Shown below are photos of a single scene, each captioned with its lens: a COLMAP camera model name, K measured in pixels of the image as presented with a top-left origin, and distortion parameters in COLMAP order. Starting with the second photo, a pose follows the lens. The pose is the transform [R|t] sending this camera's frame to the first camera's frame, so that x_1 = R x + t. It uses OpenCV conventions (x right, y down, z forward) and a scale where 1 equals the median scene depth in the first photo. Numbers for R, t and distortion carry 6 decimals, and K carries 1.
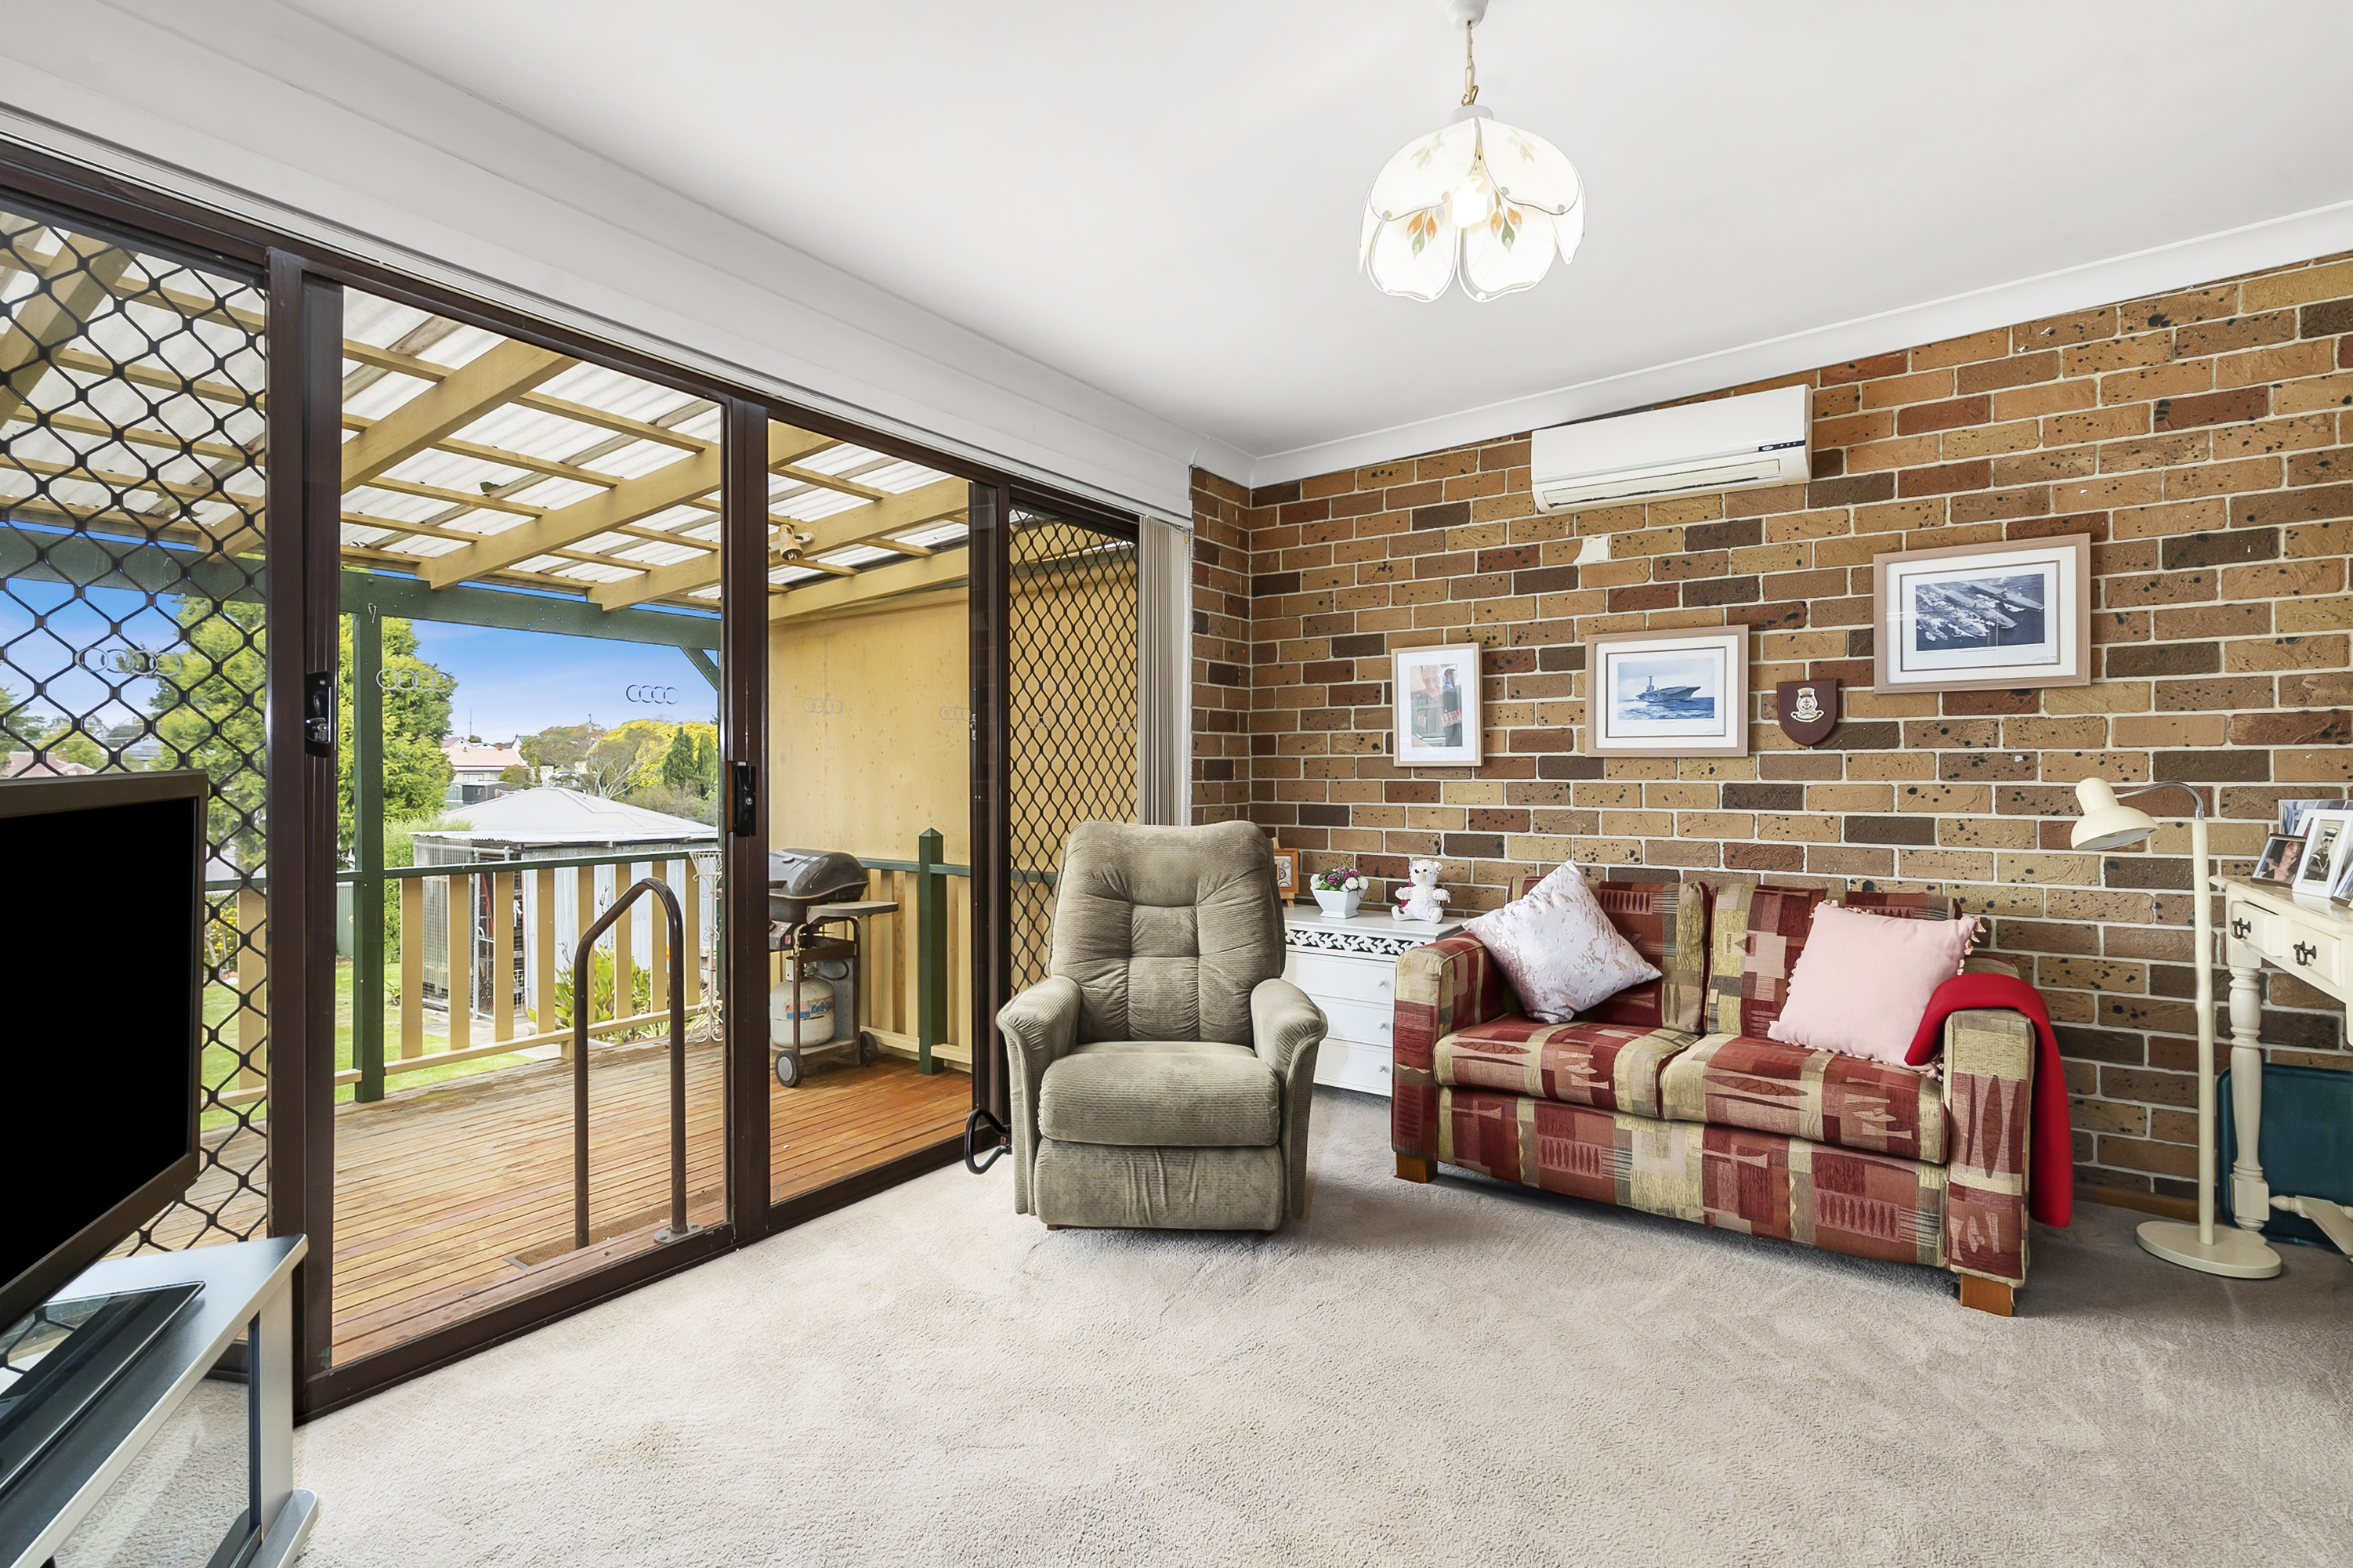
lens RADIAL K [[1102.6, 0, 1183.8], [0, 1102.6, 781.0], [0, 0, 1]] dist [-0.004277, 0.000171]
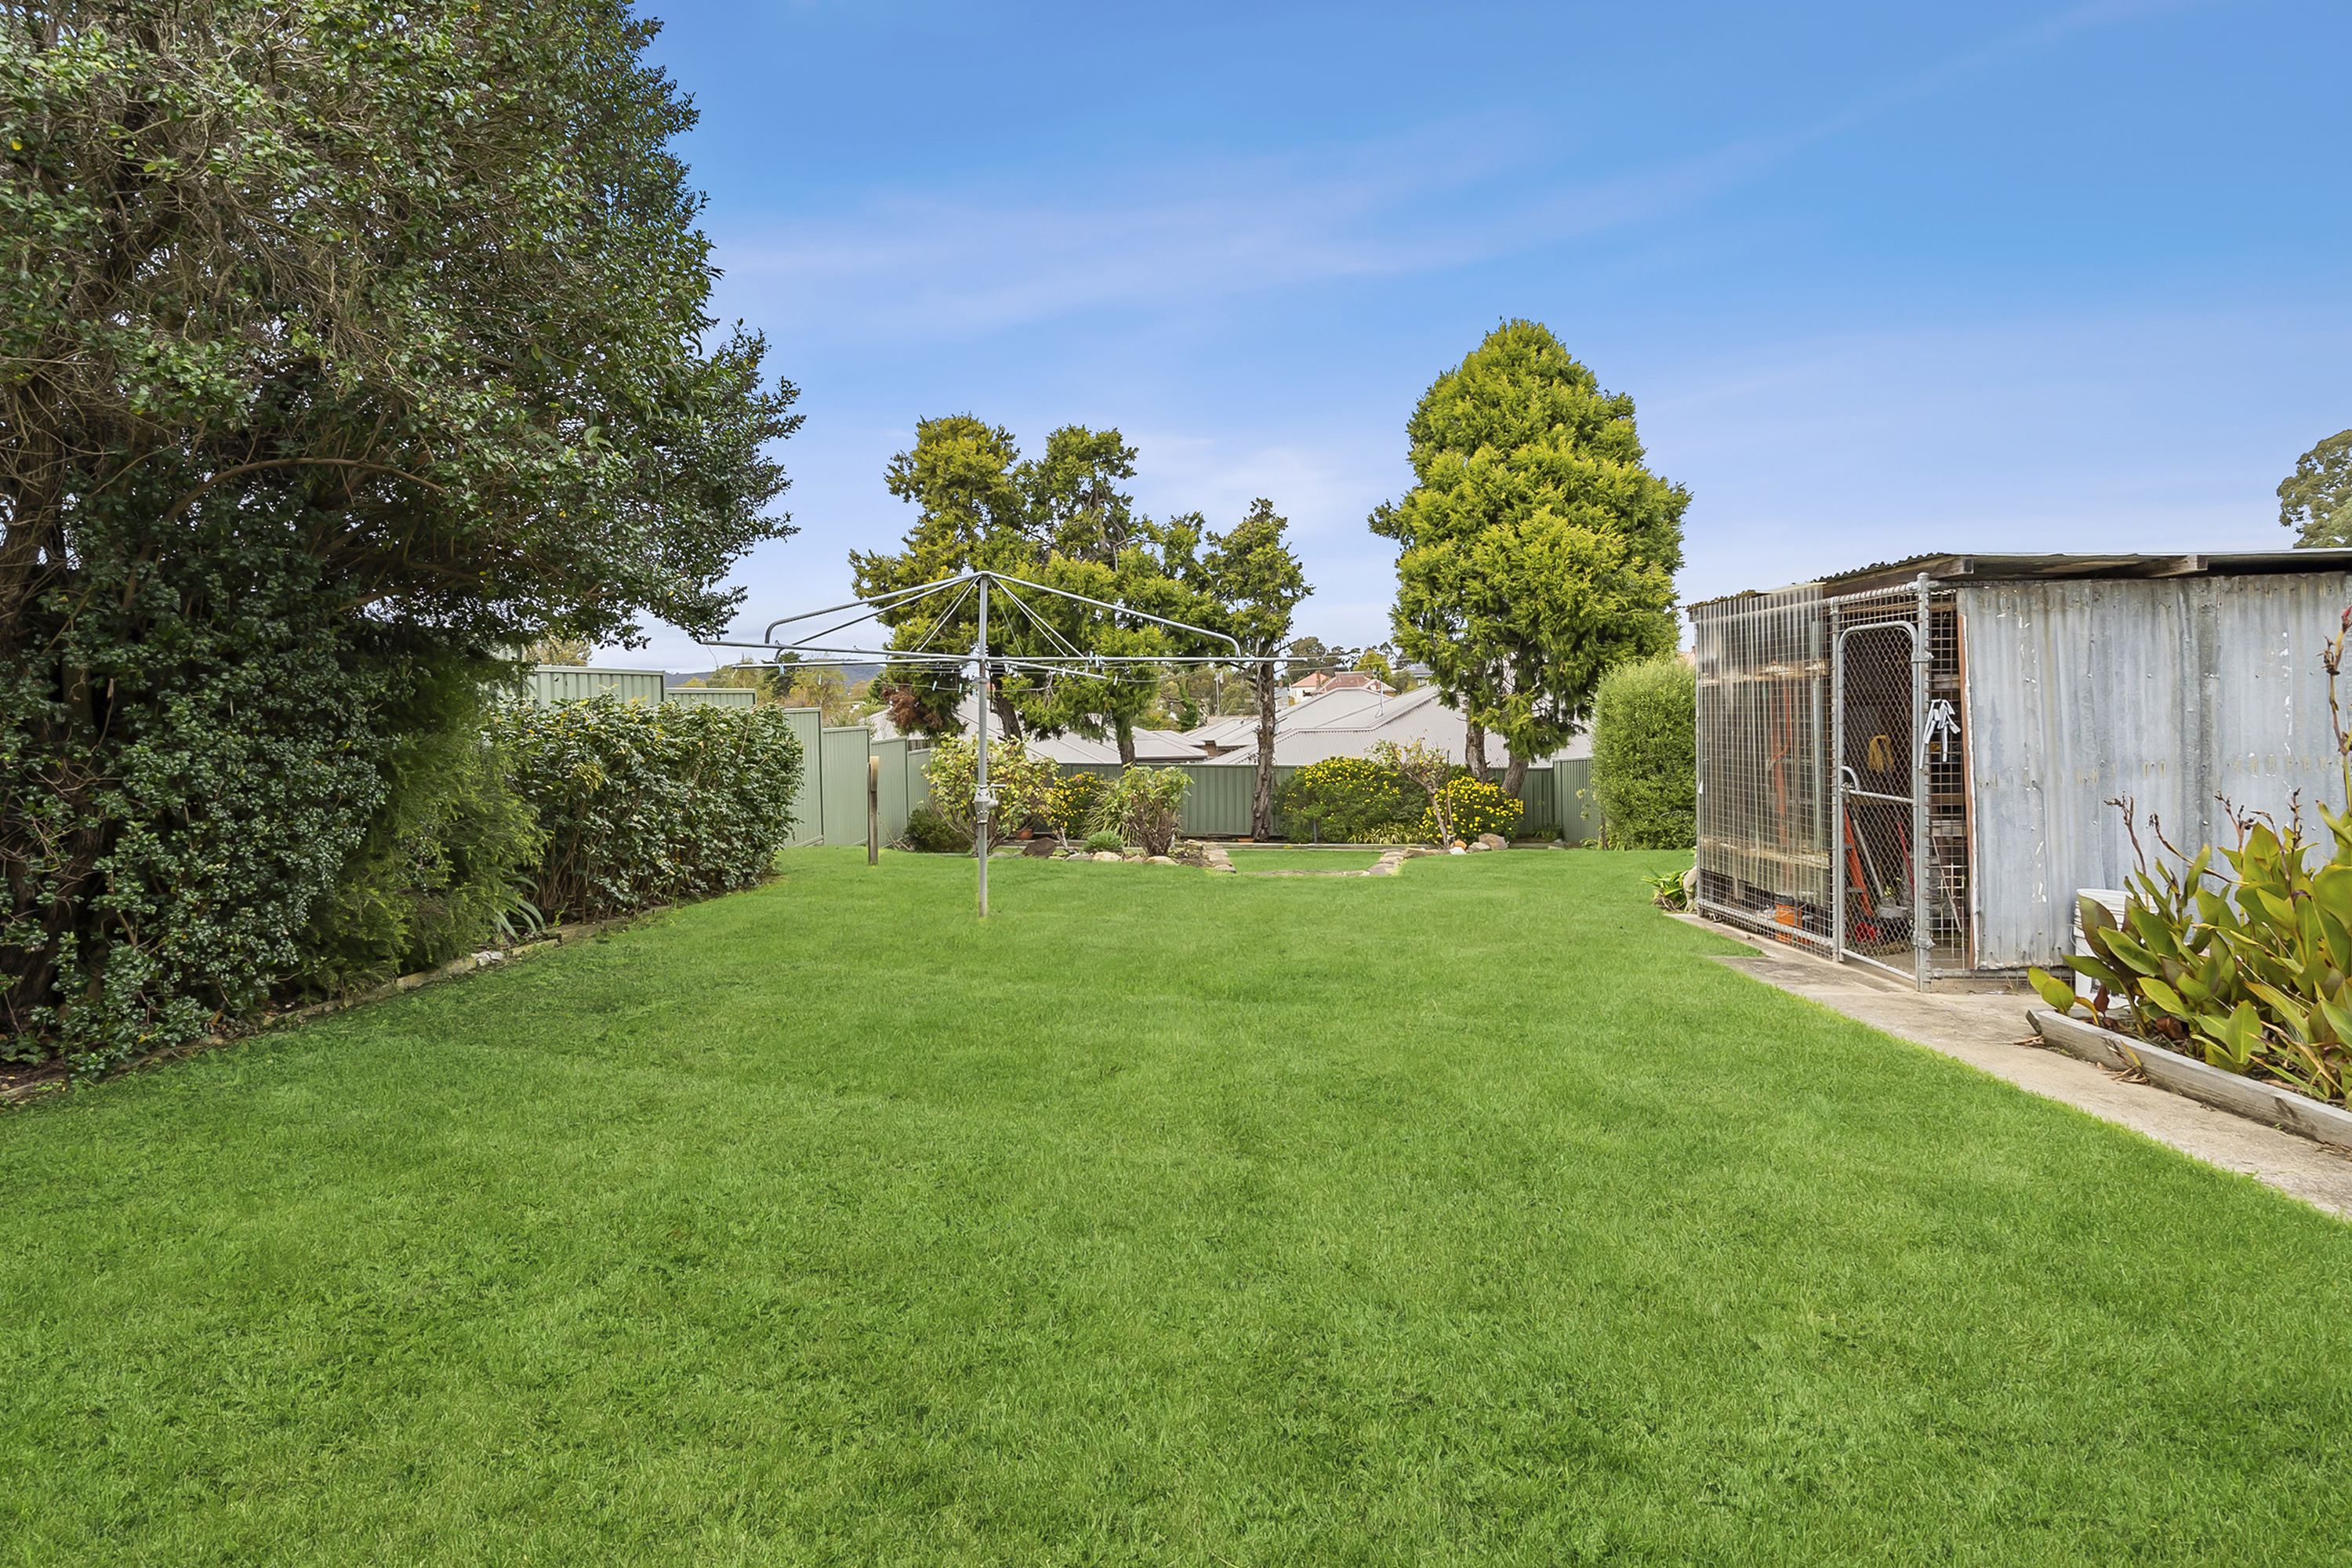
lens RADIAL K [[1102.1, 0, 1199.6], [0, 1102.1, 732.3], [0, 0, 1]] dist [-0.004277, 0.000171]
pose [[0.569976, -0.003142, -0.821655, -0.381702], [0.019042, 0.999775, 0.009386, 0.100018], [0.821440, -0.020996, 0.569908, 0.475327]]
